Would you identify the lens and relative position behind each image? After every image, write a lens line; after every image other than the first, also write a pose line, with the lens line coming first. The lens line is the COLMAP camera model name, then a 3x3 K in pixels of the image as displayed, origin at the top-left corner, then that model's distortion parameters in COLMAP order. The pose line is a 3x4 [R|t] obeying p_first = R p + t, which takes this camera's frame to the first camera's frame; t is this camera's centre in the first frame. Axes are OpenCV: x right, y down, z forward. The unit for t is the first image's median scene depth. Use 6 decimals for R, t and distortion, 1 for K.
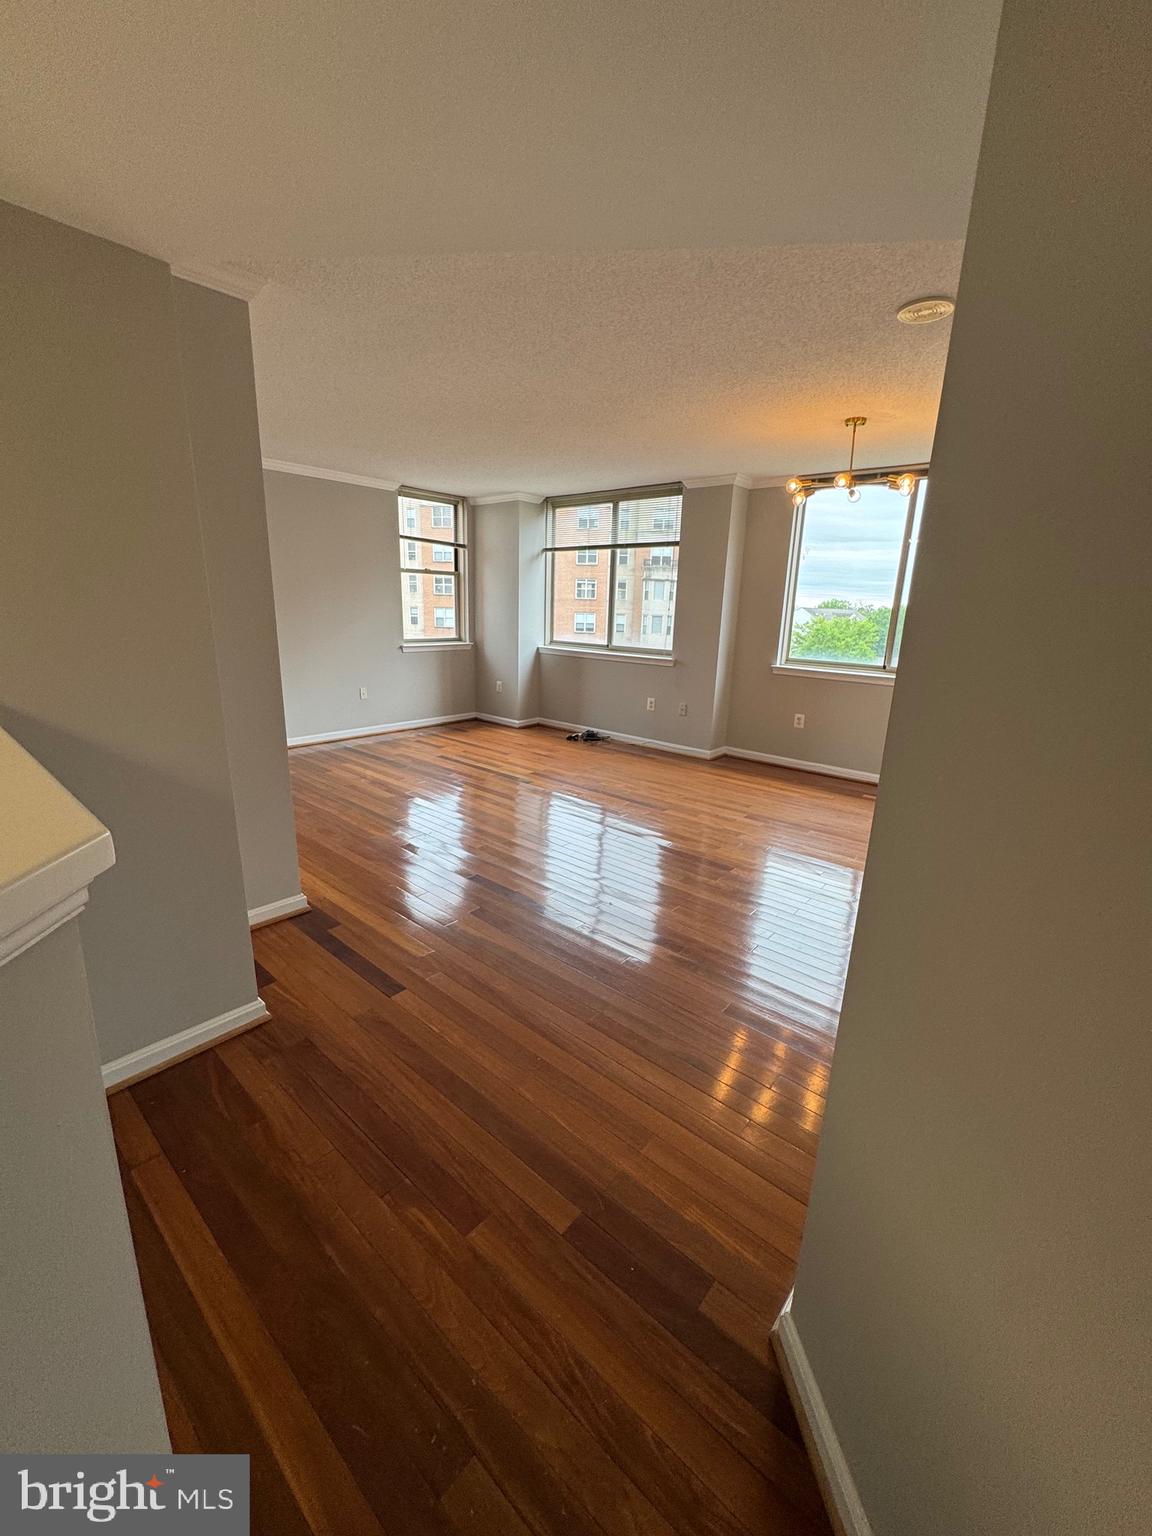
lens RADIAL K [[613.3, 0, 579.1], [0, 613.3, 766.2], [0, 0, 1]] dist [-0.003810, 0.000170]
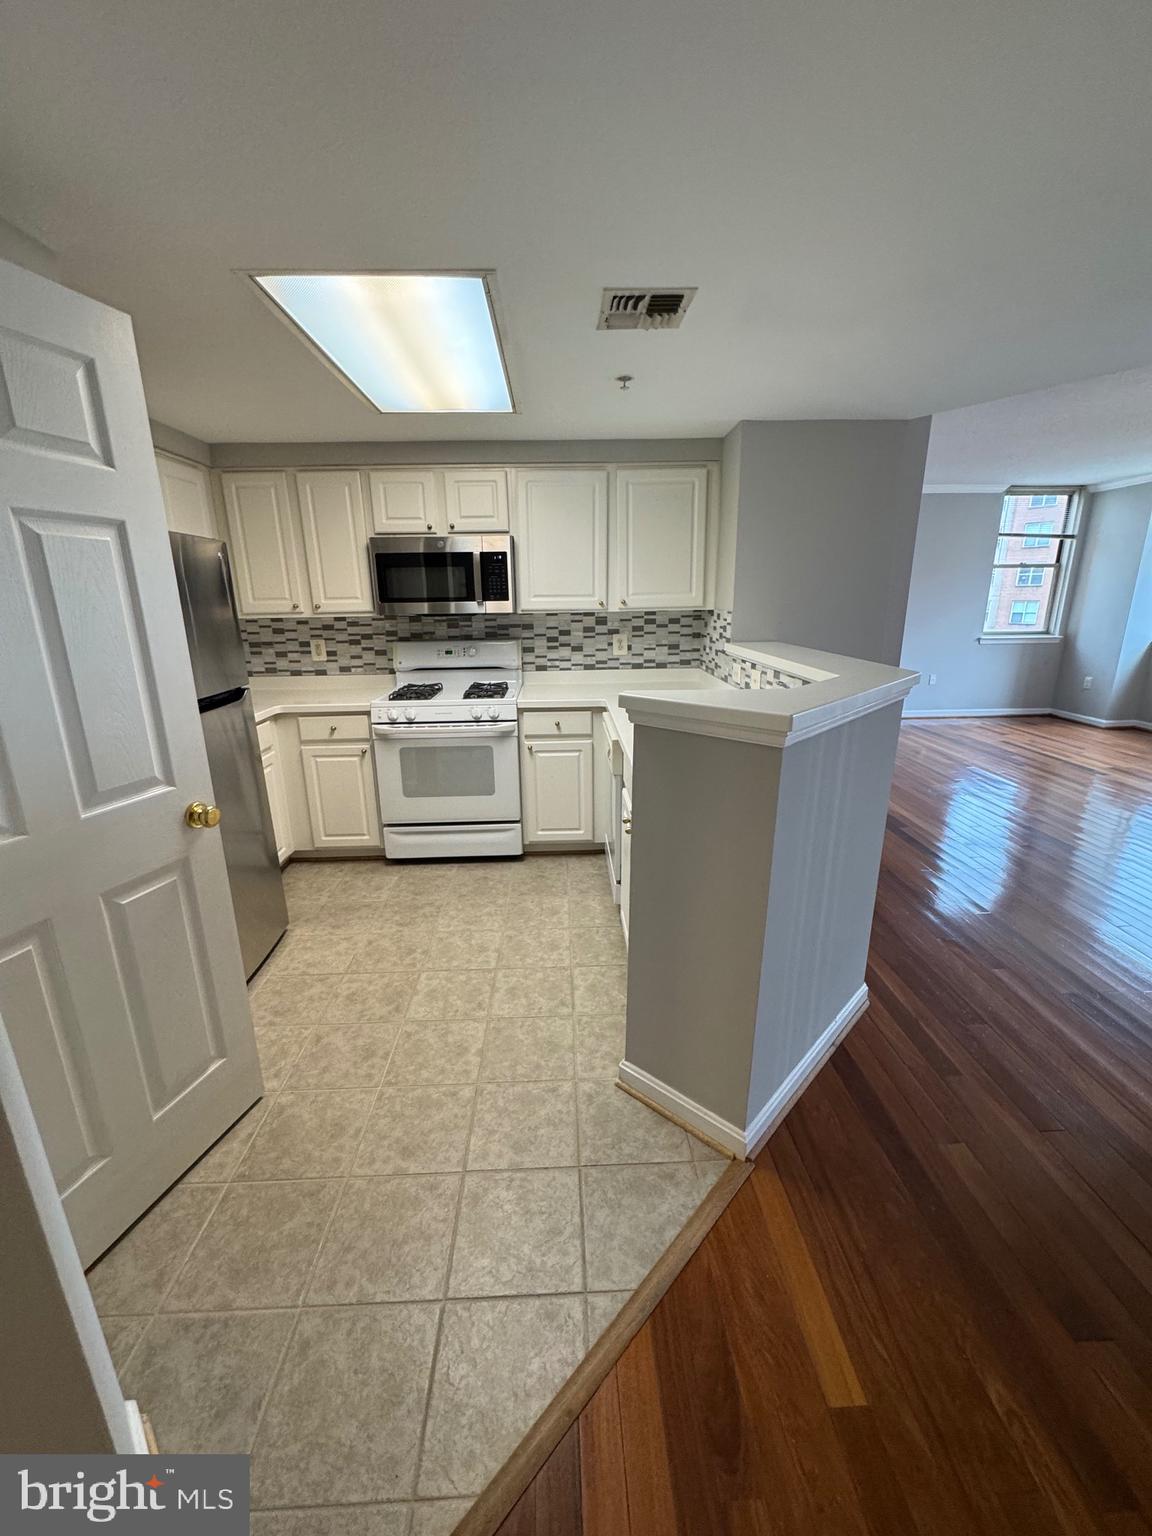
lens RADIAL K [[616.0, 0, 581.5], [0, 616.0, 765.4], [0, 0, 1]] dist [-0.001973, -0.000111]
pose [[0.681960, 0.158054, -0.714107, 0.038486], [-0.157301, 0.985218, 0.067840, 0.060302], [0.714273, 0.066066, 0.696742, -0.232458]]
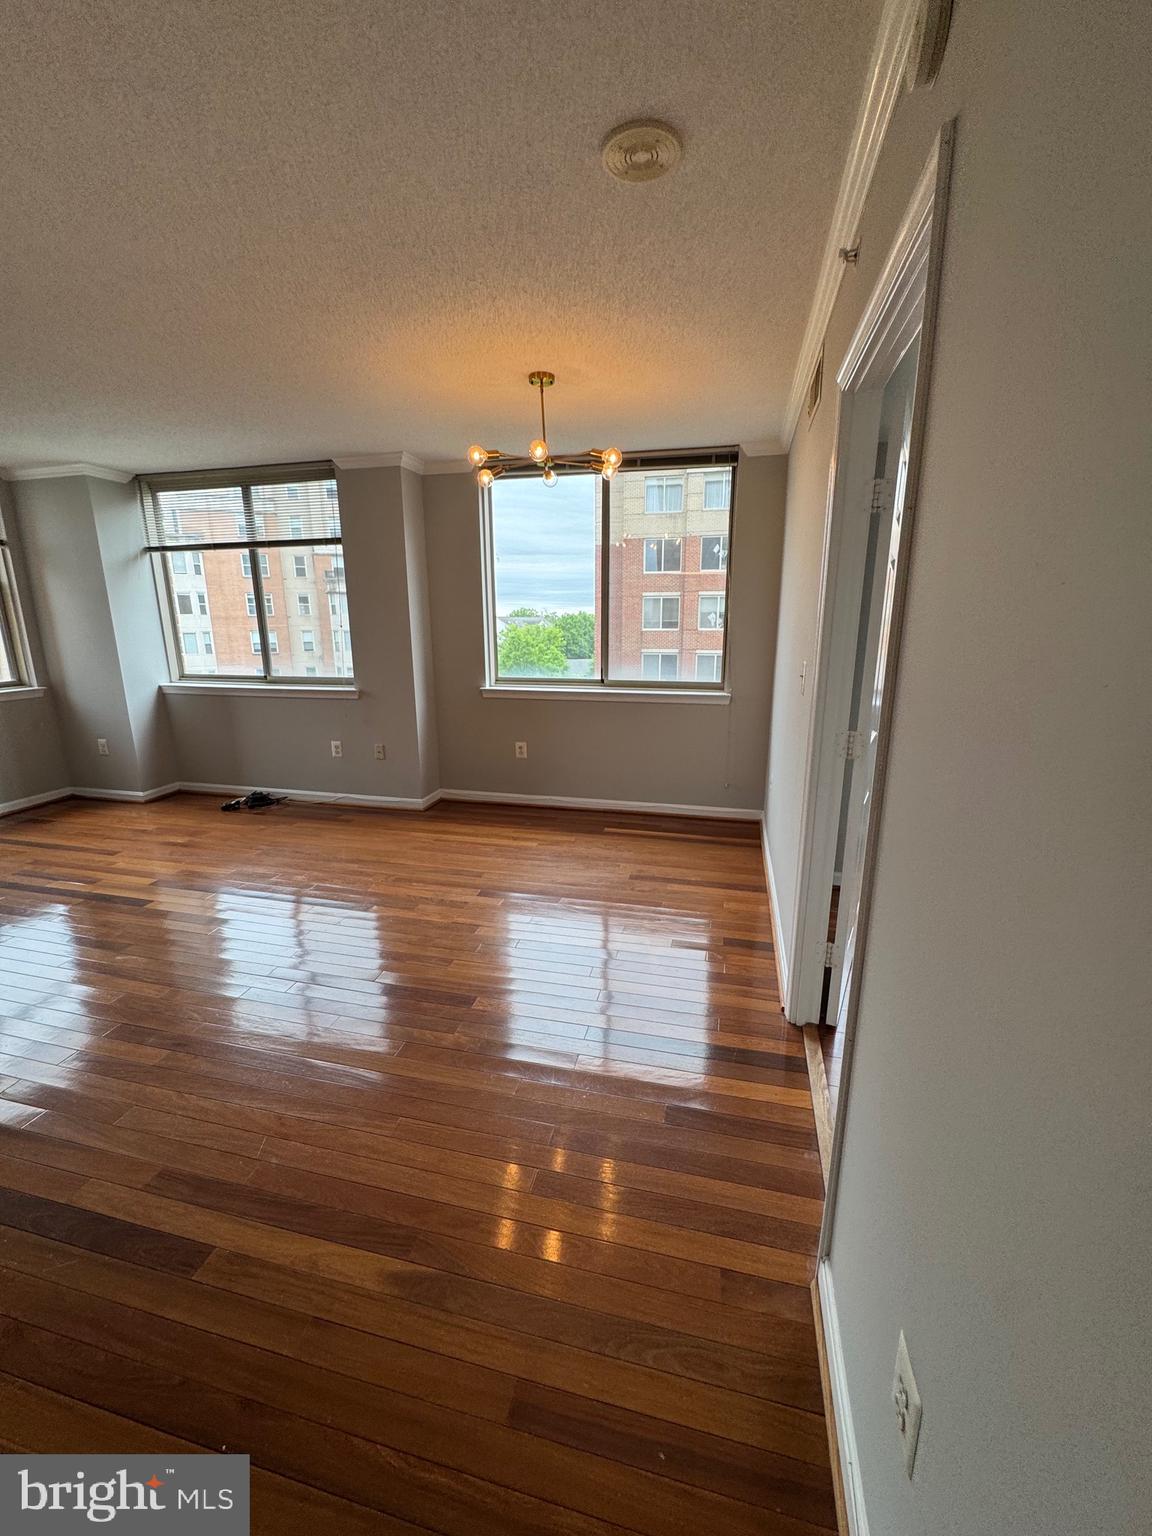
lens RADIAL K [[613.3, 0, 579.1], [0, 613.3, 766.2], [0, 0, 1]] dist [-0.003810, 0.000170]
pose [[0.890431, -0.138811, 0.433433, 0.050599], [0.146684, 0.989063, 0.015412, -0.046184], [-0.430832, 0.049855, 0.901054, 0.172550]]
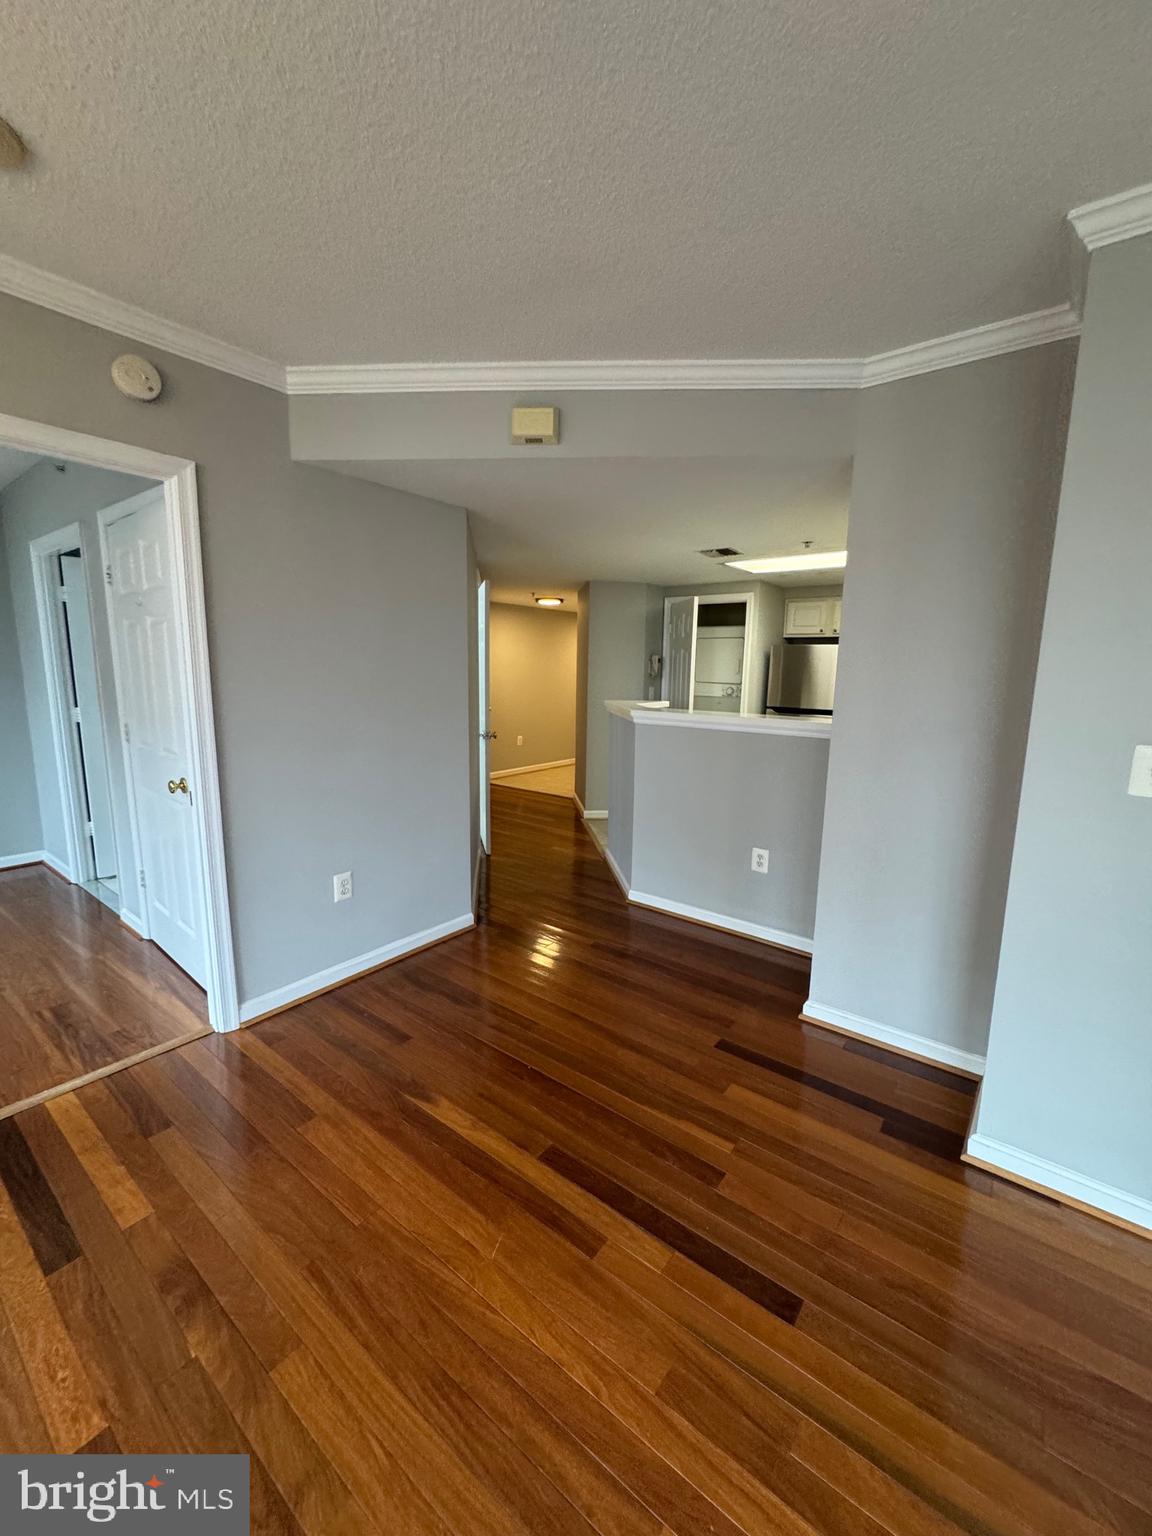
lens RADIAL K [[616.0, 0, 581.5], [0, 616.0, 765.4], [0, 0, 1]] dist [-0.001973, -0.000111]
pose [[-0.997282, -0.035550, -0.064528, 0.008555], [-0.058842, 0.911398, 0.407297, -0.170621], [0.044331, 0.409987, -0.911013, 0.629049]]
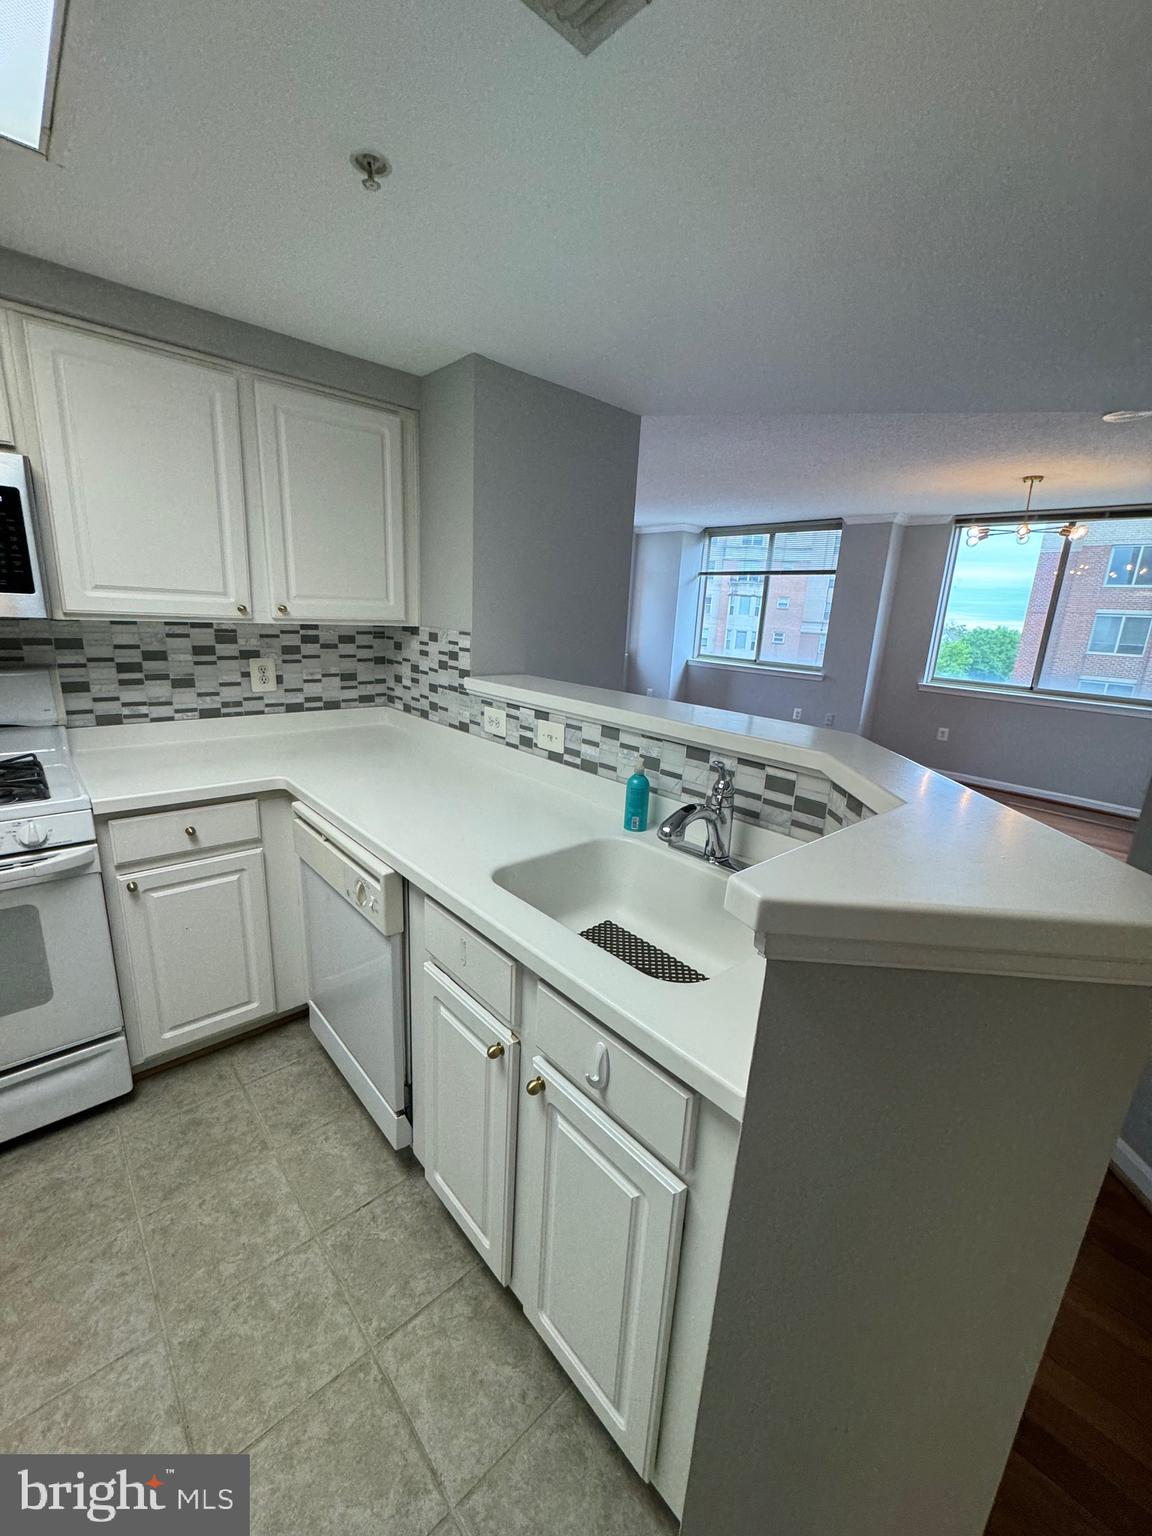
lens RADIAL K [[613.3, 0, 579.1], [0, 613.3, 766.2], [0, 0, 1]] dist [-0.003810, 0.000170]
pose [[0.992994, 0.049975, -0.107078, -0.149133], [-0.051908, 0.998534, -0.015336, 0.030298], [0.106155, 0.020787, 0.994132, -0.143557]]
